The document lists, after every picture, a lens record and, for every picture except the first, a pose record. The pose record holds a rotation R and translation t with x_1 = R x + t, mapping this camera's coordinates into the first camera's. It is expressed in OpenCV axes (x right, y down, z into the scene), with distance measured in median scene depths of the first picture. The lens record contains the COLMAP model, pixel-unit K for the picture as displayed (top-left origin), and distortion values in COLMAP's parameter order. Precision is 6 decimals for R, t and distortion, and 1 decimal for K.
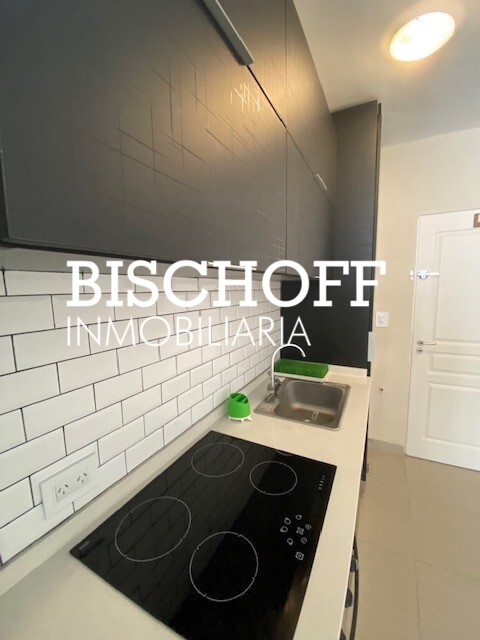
lens RADIAL K [[264.3, 0, 255.4], [0, 264.3, 325.2], [0, 0, 1]] dist [-0.000154, -0.000608]
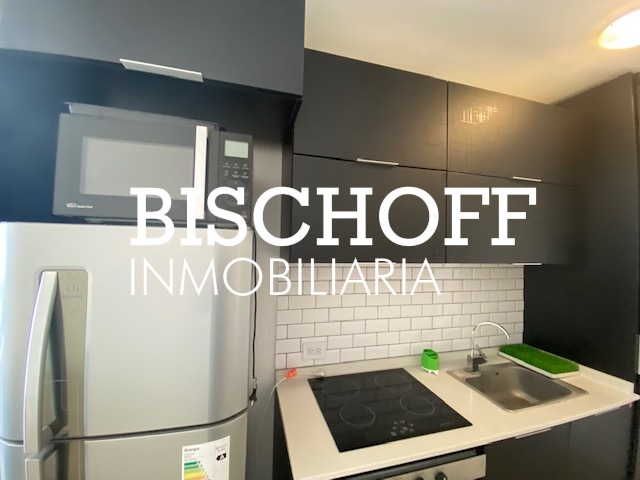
lens RADIAL K [[264.3, 0, 319.9], [0, 264.3, 241.0], [0, 0, 1]] dist [-0.000154, -0.000608]
pose [[0.658386, -0.000312, -0.752680, 0.558581], [-0.138469, 0.982882, -0.121530, -0.028131], [0.739834, 0.184236, 0.647072, -0.322687]]
